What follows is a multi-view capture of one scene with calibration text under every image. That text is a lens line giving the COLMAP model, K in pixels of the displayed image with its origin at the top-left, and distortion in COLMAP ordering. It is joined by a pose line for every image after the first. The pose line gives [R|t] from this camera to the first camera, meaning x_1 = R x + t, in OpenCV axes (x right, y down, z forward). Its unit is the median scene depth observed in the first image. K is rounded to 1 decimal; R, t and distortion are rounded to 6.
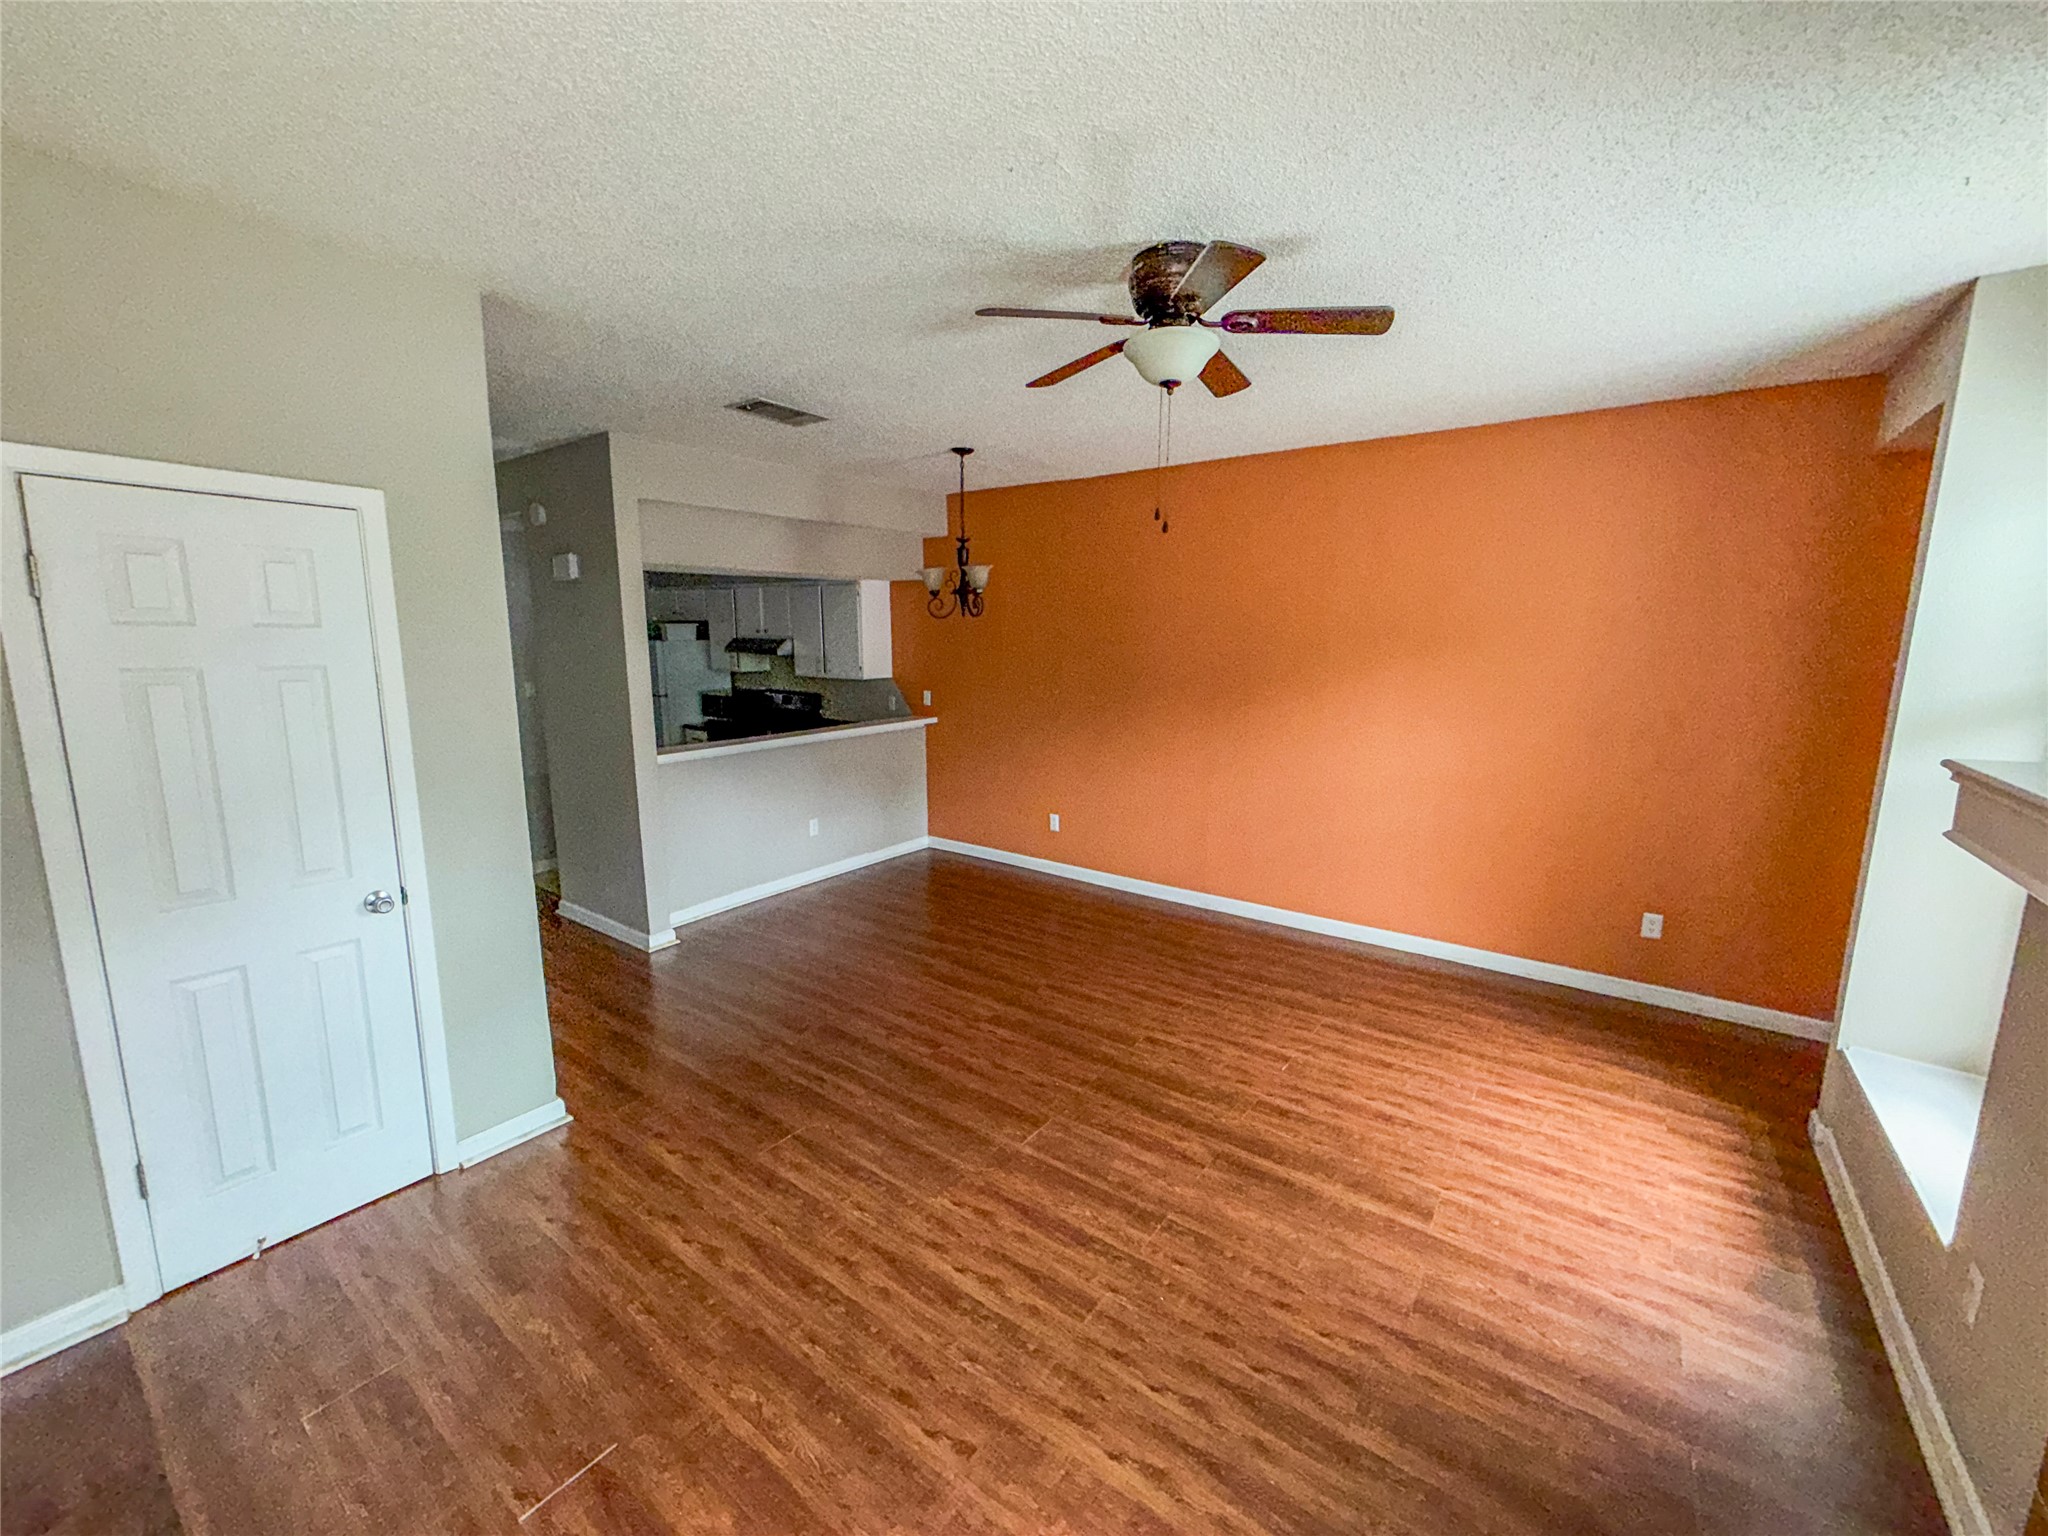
lens RADIAL K [[812.5, 0, 1011.6], [0, 812.5, 777.3], [0, 0, 1]] dist [-0.001456, -0.000094]
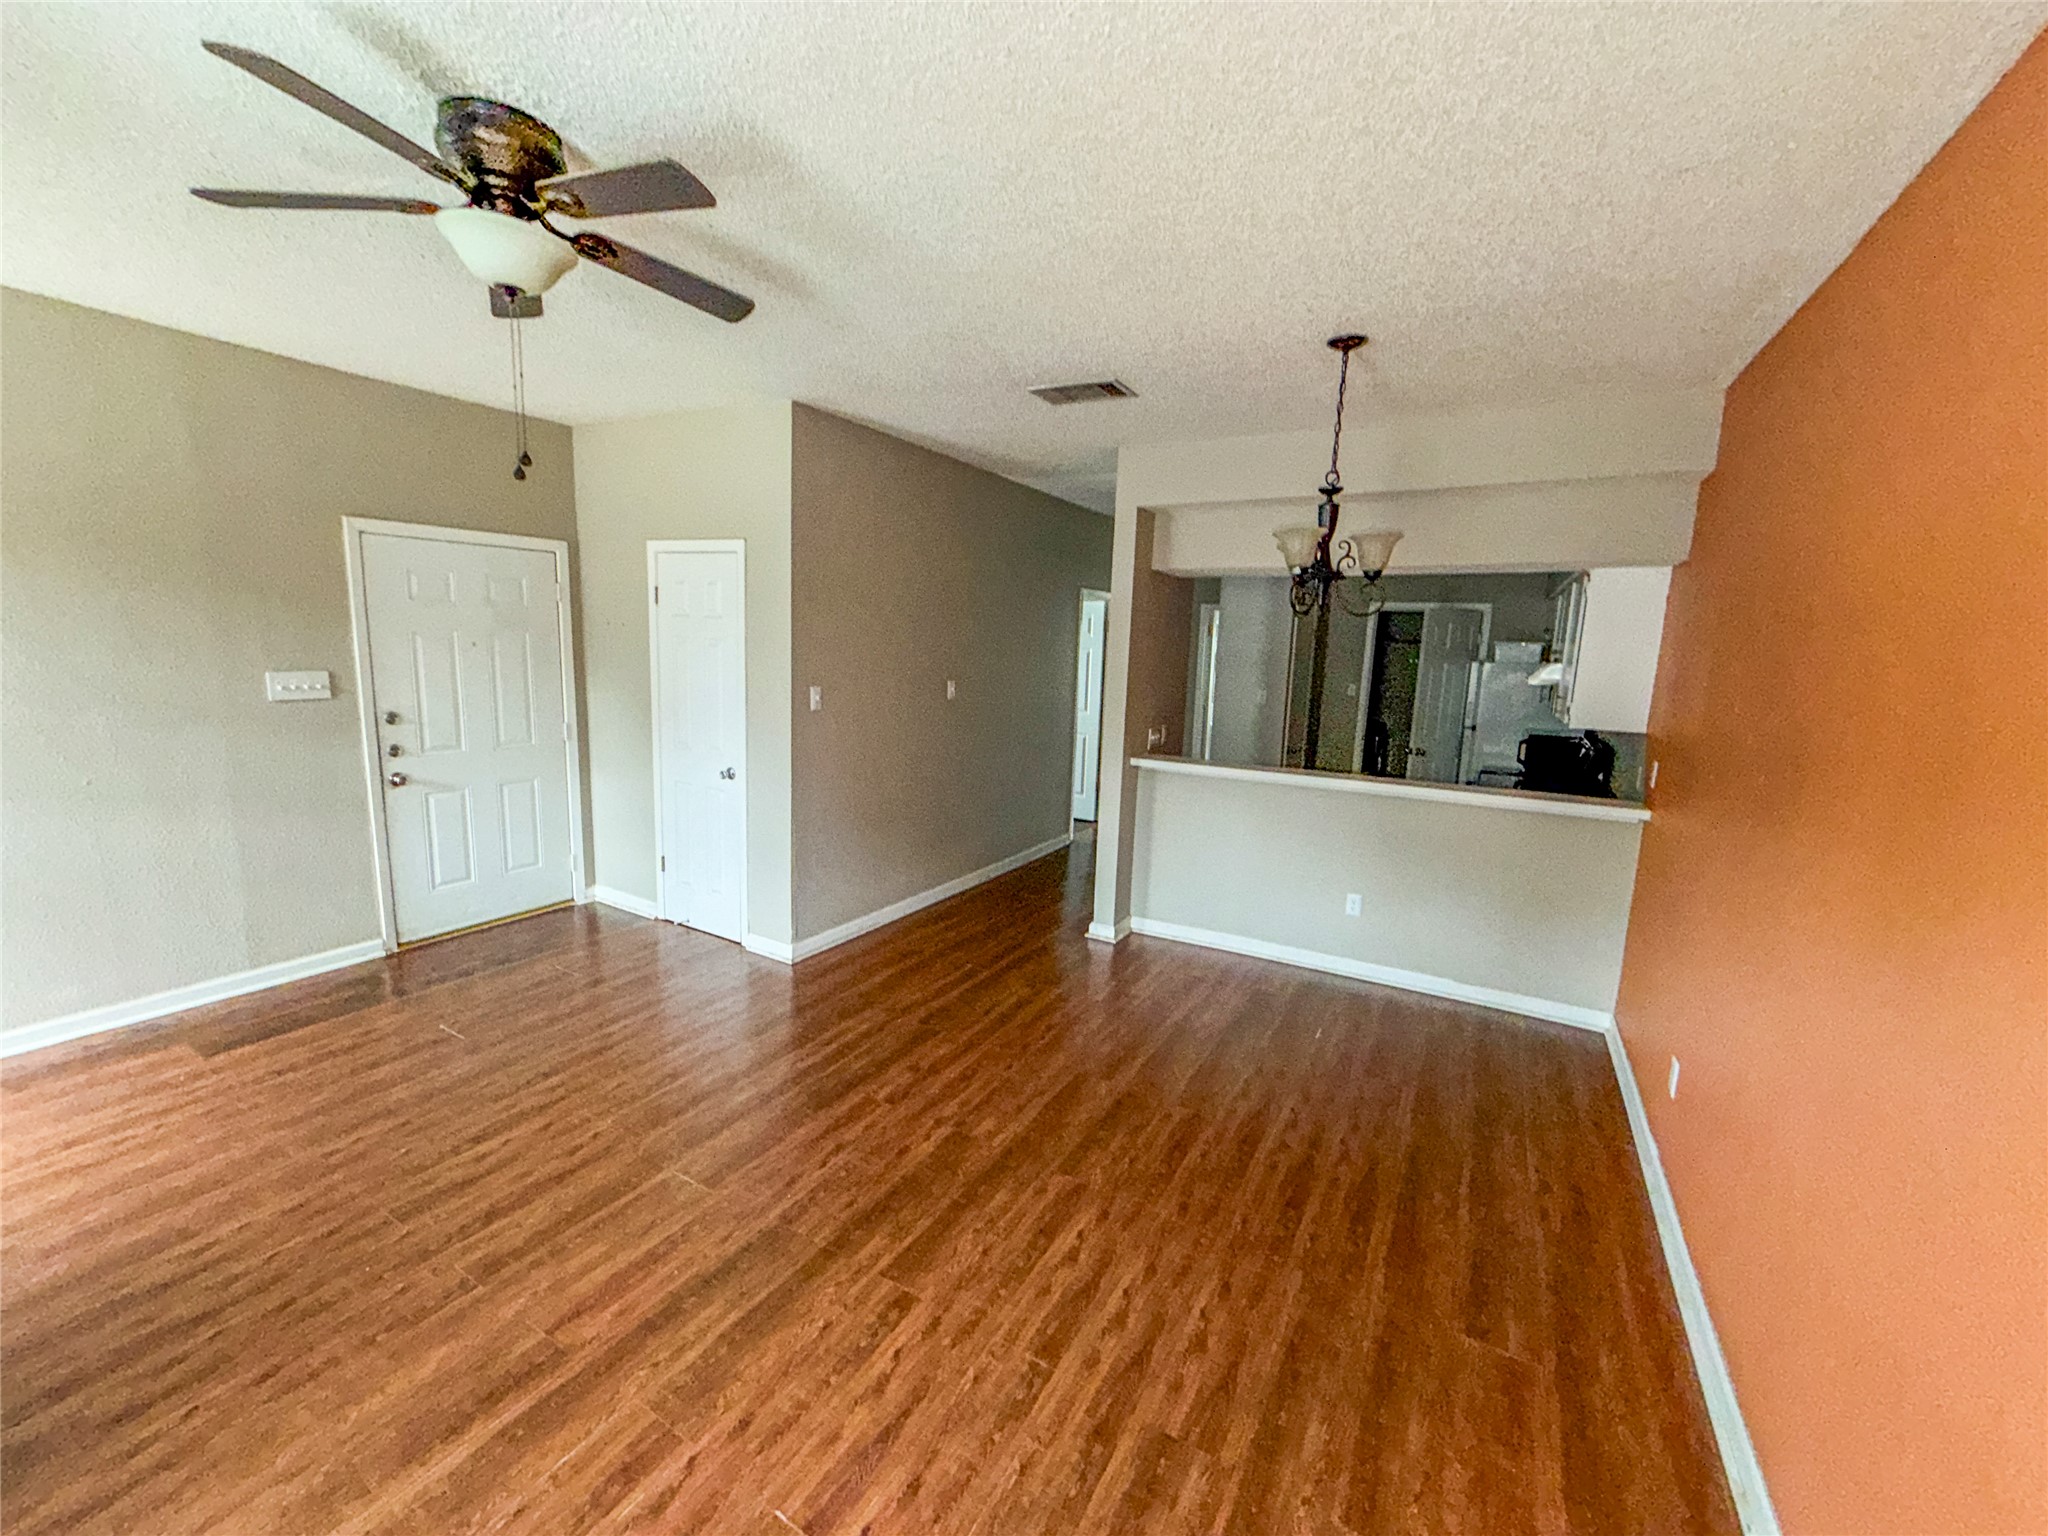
lens RADIAL K [[815.7, 0, 1024.0], [0, 815.7, 768.0], [0, 0, 1]] dist [-0.002292, -0.000381]
pose [[0.121832, 0.159793, -0.979603, 0.716699], [-0.210881, 0.968590, 0.131770, -0.156925], [0.969890, 0.190526, 0.151703, 0.932360]]
